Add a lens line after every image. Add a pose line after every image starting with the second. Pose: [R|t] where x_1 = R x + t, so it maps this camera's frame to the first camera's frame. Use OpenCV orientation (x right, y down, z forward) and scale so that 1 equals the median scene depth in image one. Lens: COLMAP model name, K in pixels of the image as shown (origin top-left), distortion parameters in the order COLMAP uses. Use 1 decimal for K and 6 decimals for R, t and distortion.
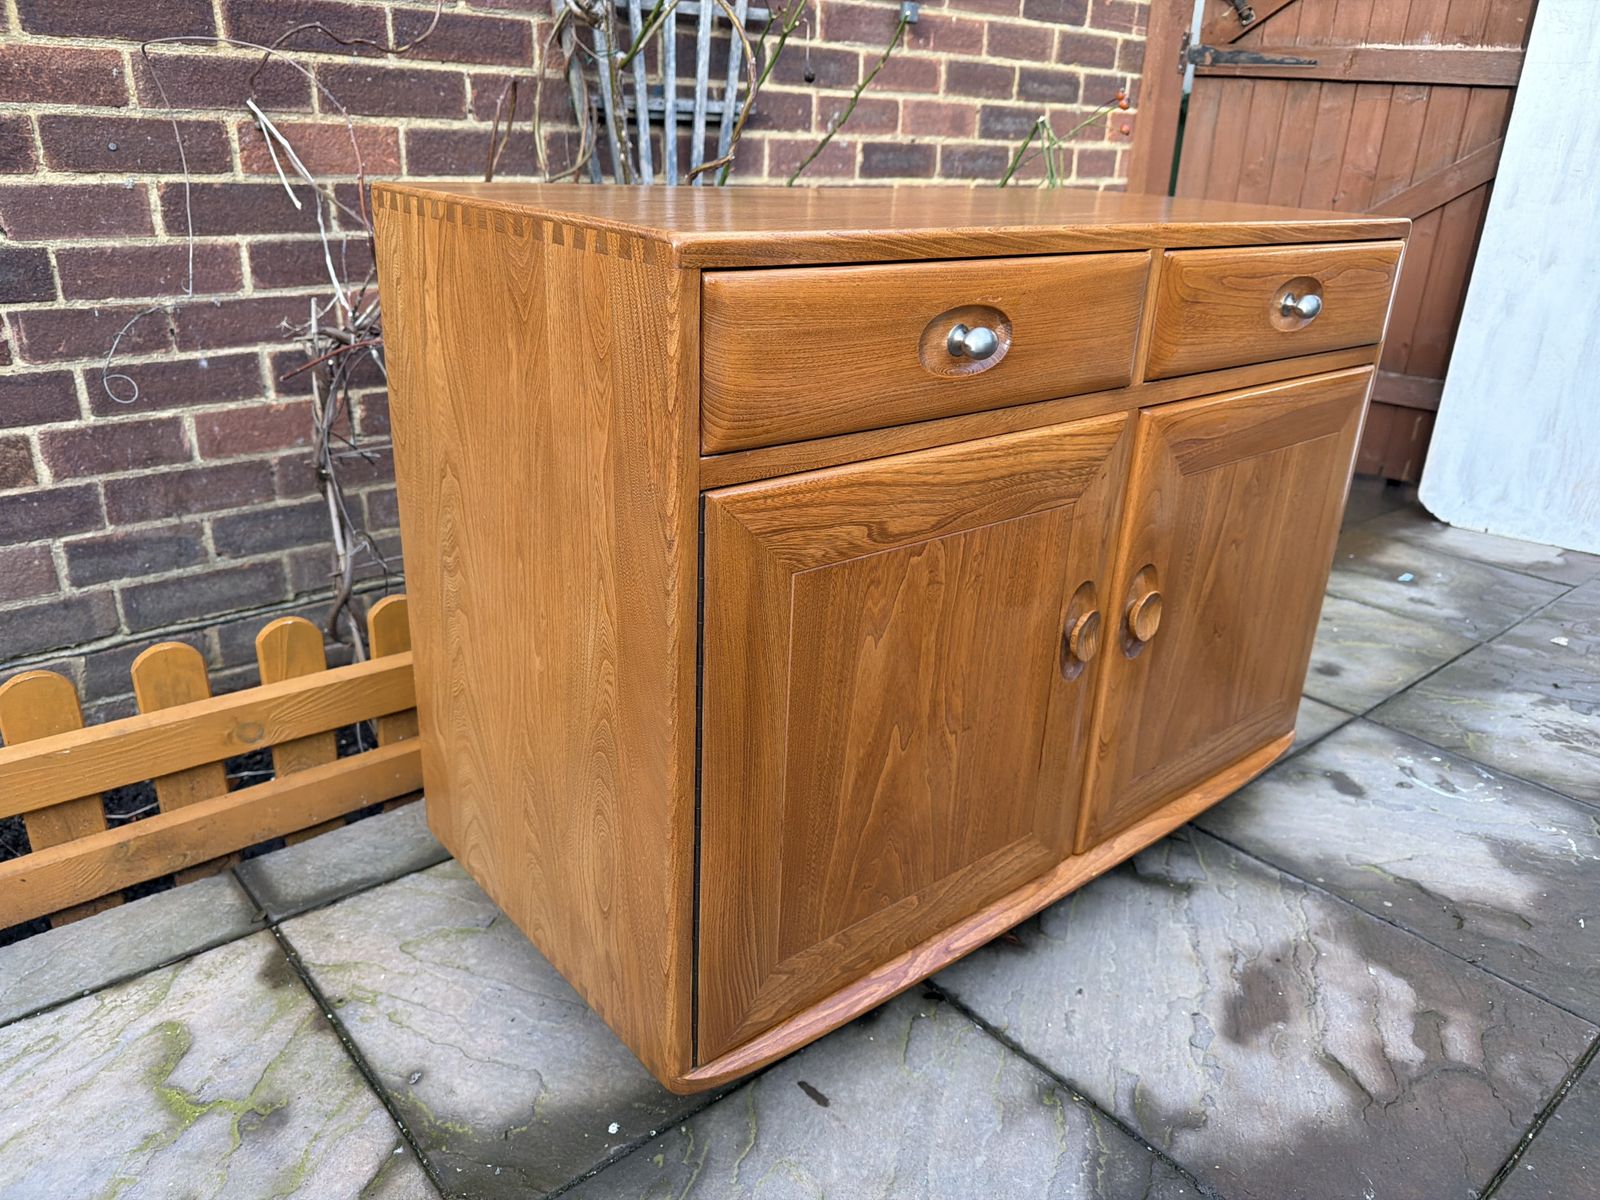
lens RADIAL K [[1151.7, 0, 819.9], [0, 1151.7, 590.0], [0, 0, 1]] dist [0.019010, -0.023651]
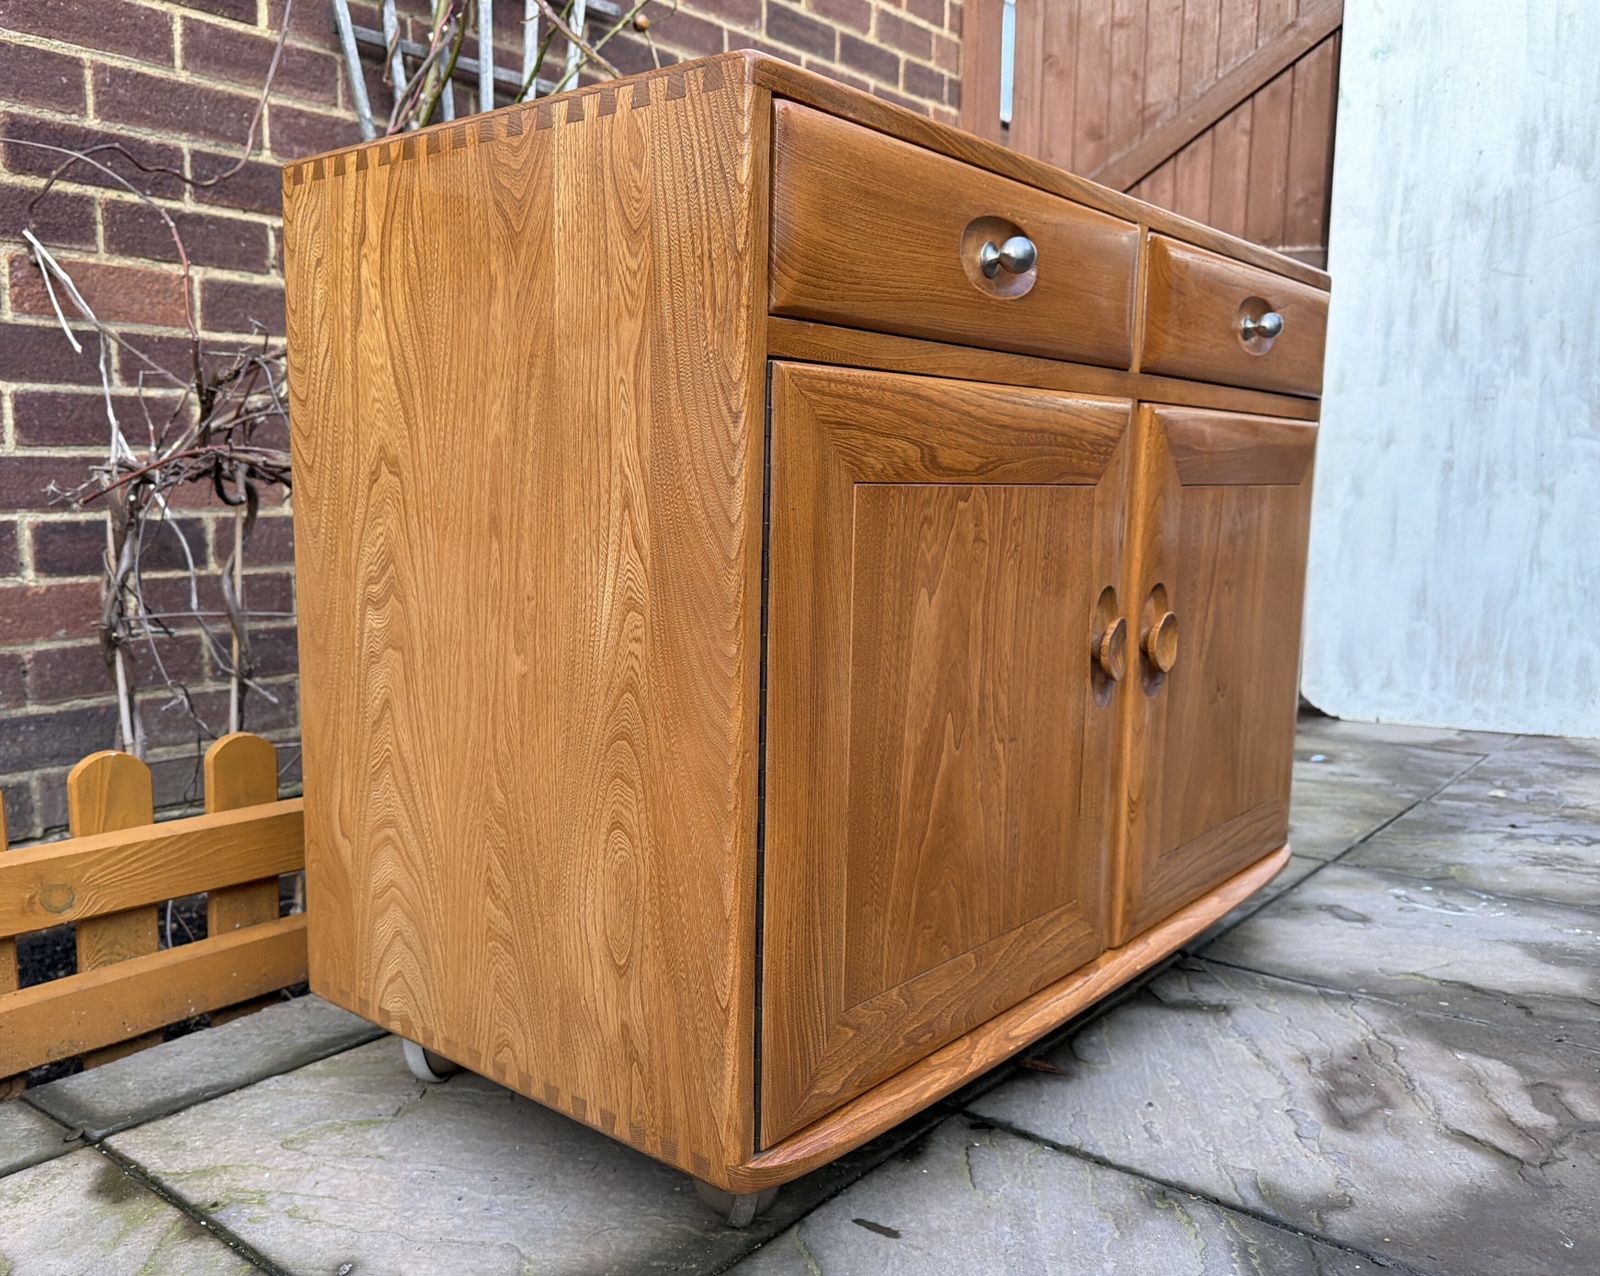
lens RADIAL K [[1332.7, 0, 760.7], [0, 1332.7, 667.0], [0, 0, 1]] dist [0.019956, -0.024811]
pose [[0.986543, -0.055705, 0.153719, -0.184935], [0.089150, 0.971385, -0.220143, 0.242334], [-0.137057, 0.230885, 0.963280, 0.055403]]
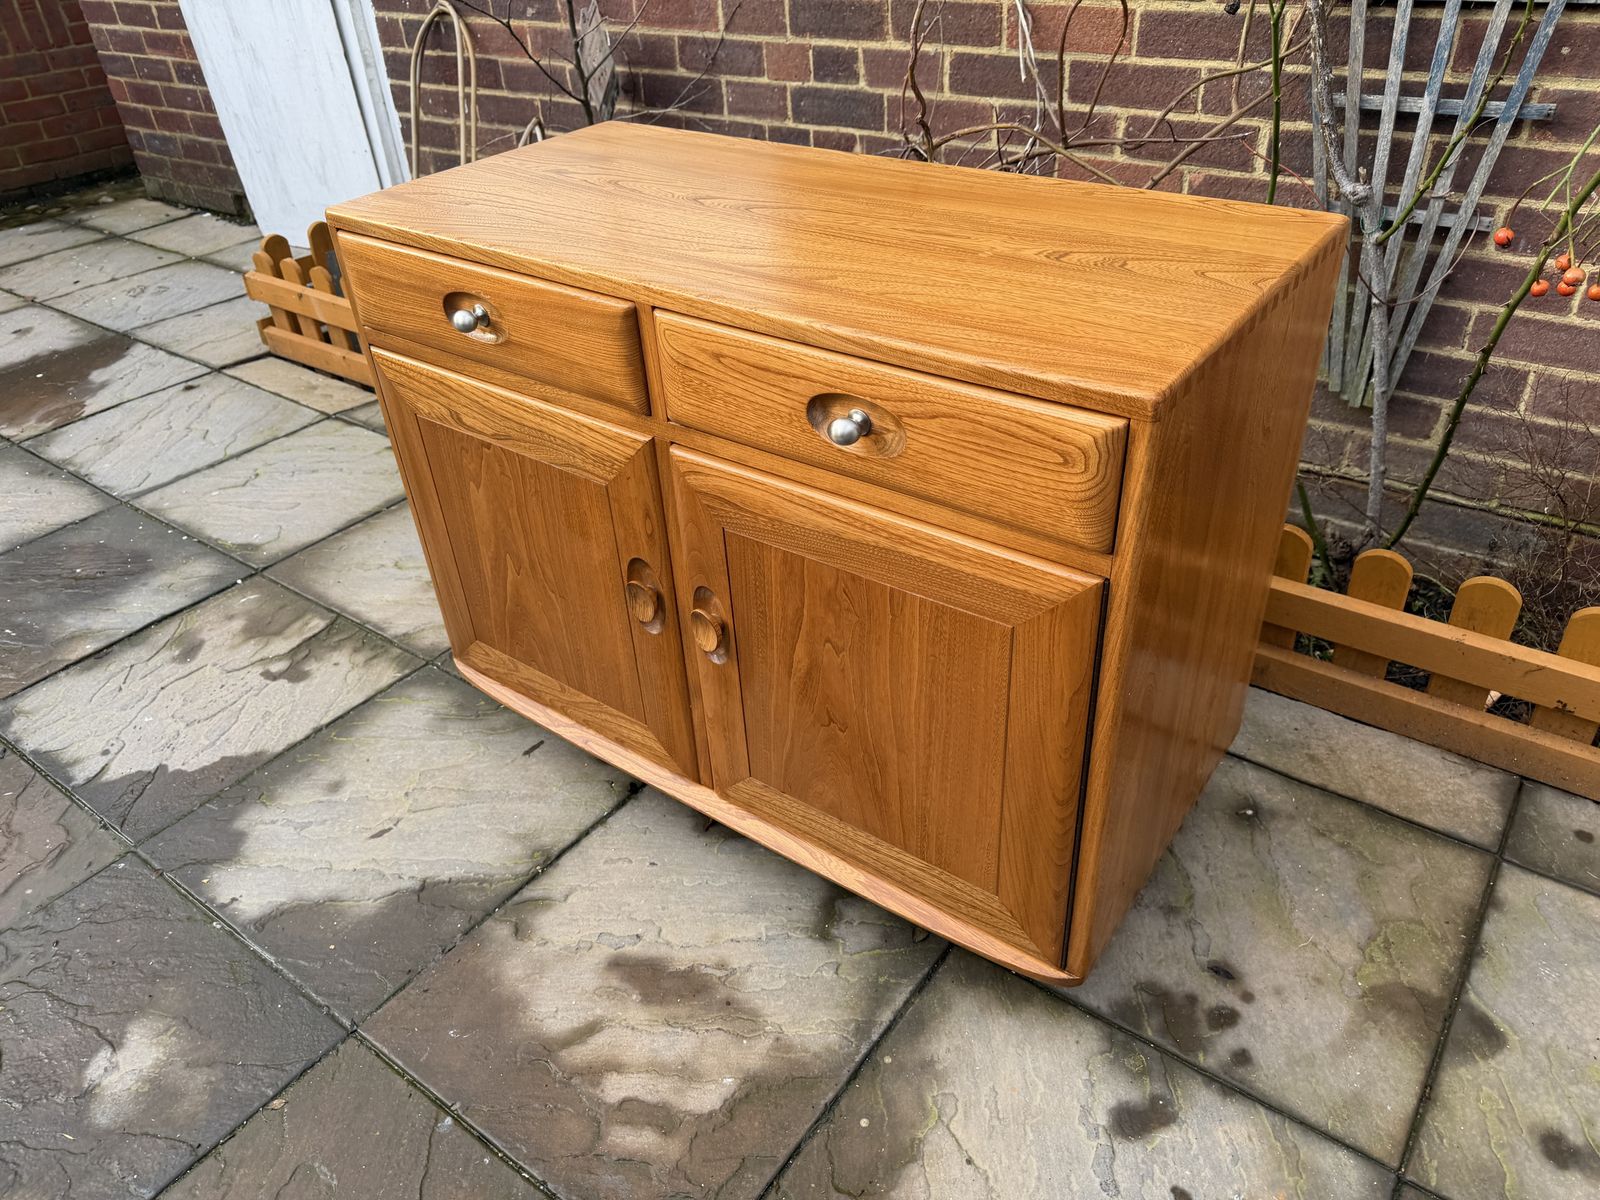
lens RADIAL K [[1151.7, 0, 799.8], [0, 1151.7, 604.9], [0, 0, 1]] dist [0.019010, -0.023651]
pose [[0.212547, 0.511473, -0.832598, 1.207347], [-0.304323, 0.844339, 0.440998, -0.509879], [0.928553, 0.159646, 0.335115, 0.723266]]
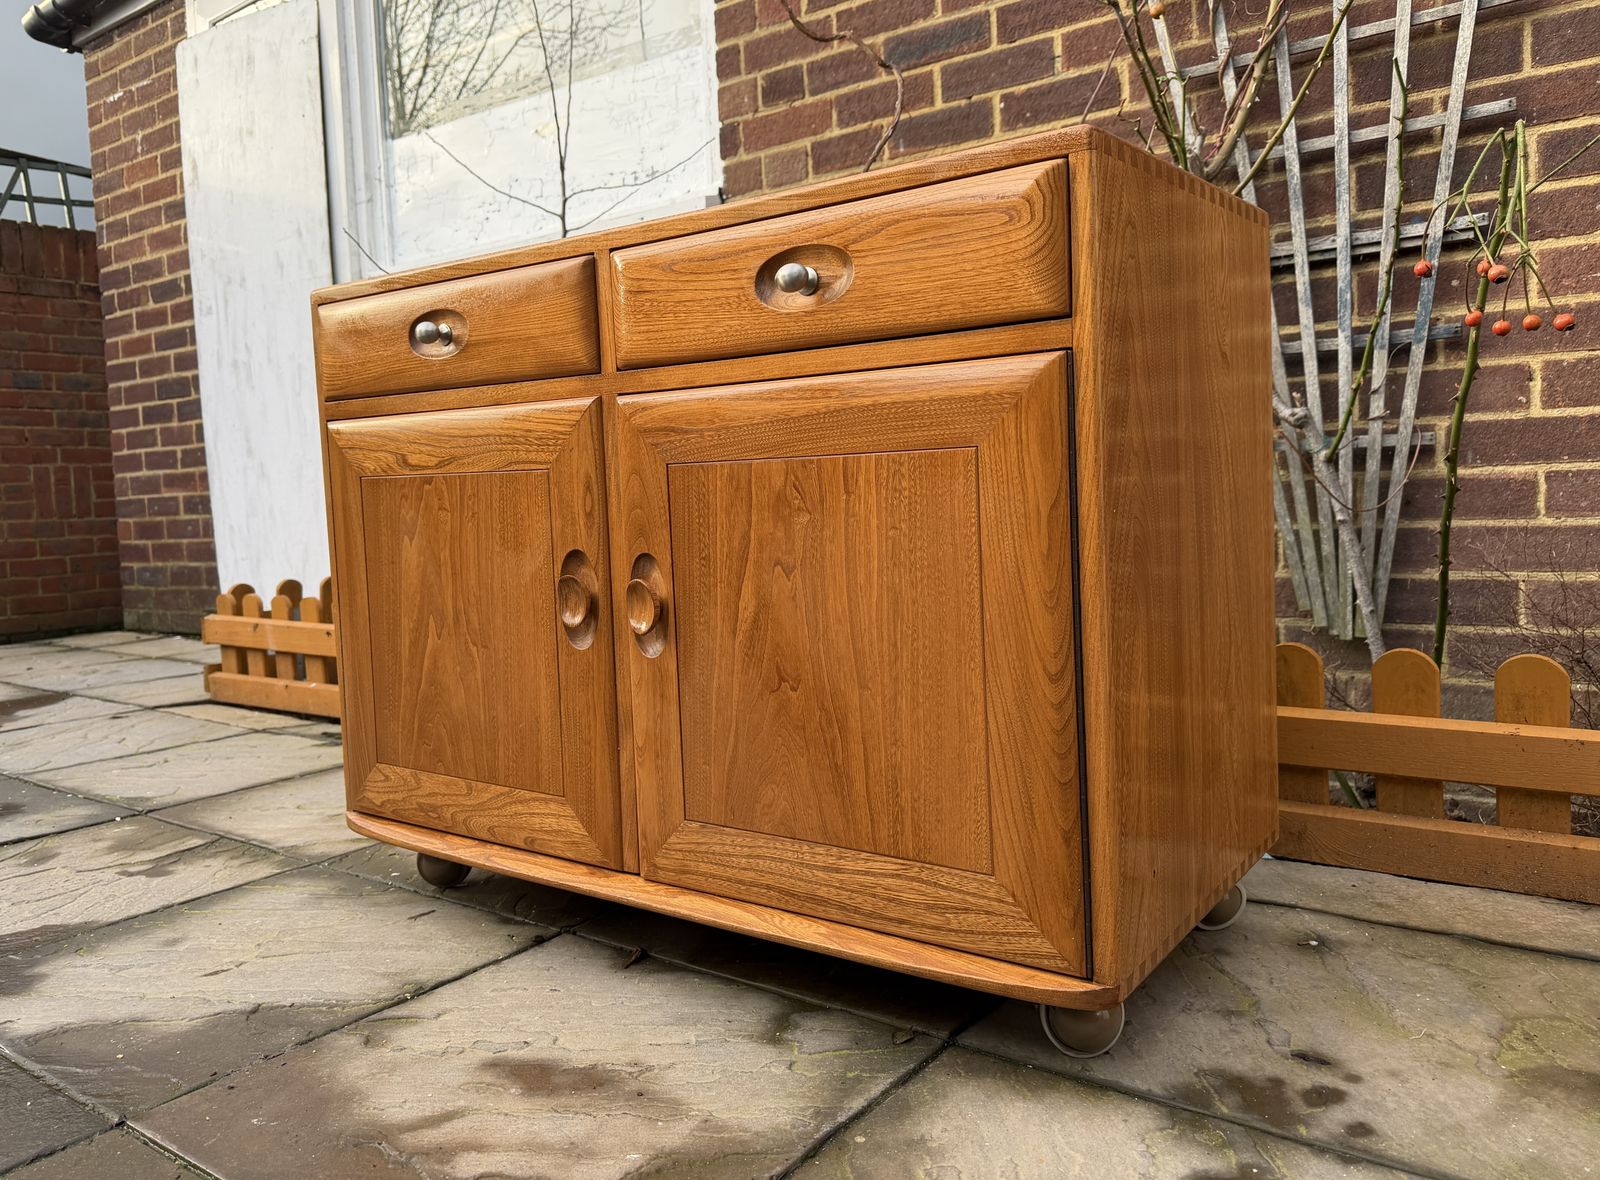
lens RADIAL K [[1219.1, 0, 758.8], [0, 1219.1, 552.0], [0, 0, 1]] dist [0.028580, -0.038620]
pose [[0.200184, 0.009868, -0.979709, 1.322032], [-0.314105, 0.947815, -0.054634, 0.002982], [0.928043, 0.318668, 0.192837, 0.888833]]
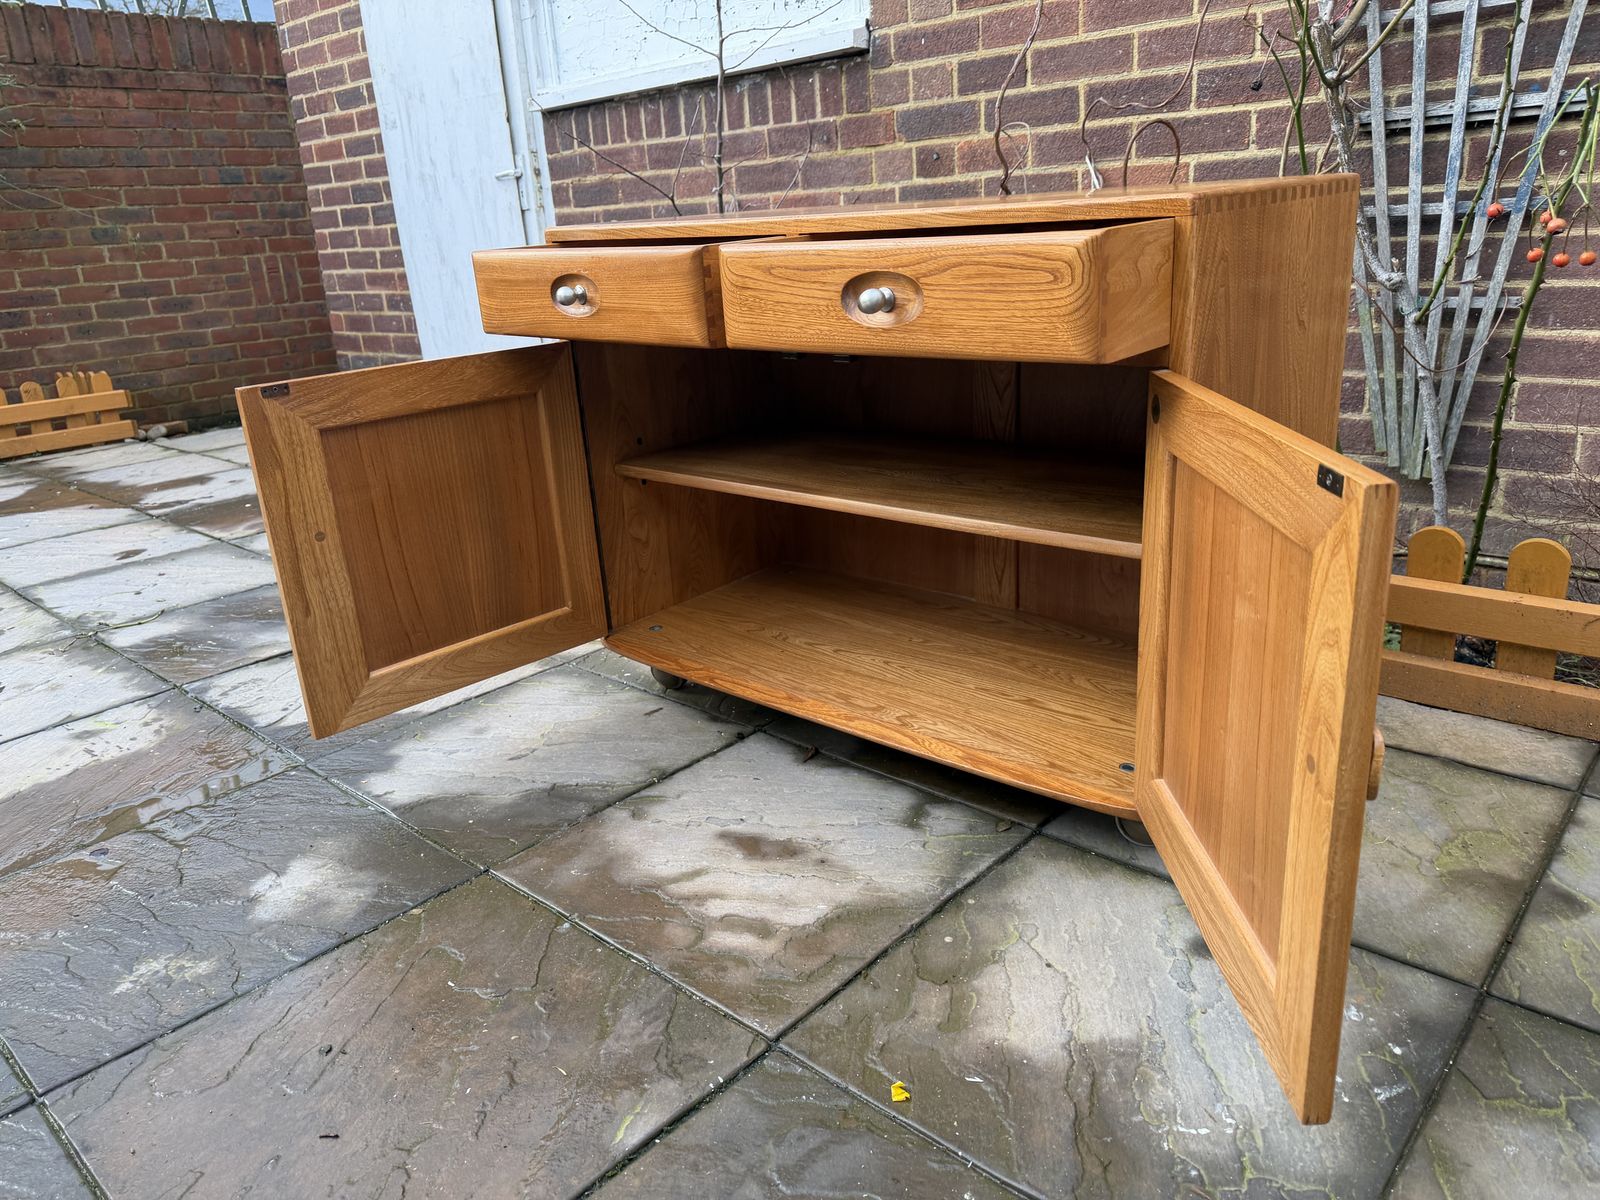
lens RADIAL K [[1151.7, 0, 774.4], [0, 1151.7, 593.0], [0, 0, 1]] dist [0.019010, -0.023651]
pose [[0.103828, 0.271244, -0.956894, 1.541877], [-0.304459, 0.924576, 0.229048, -0.182888], [0.946850, 0.267554, 0.178579, 0.756775]]
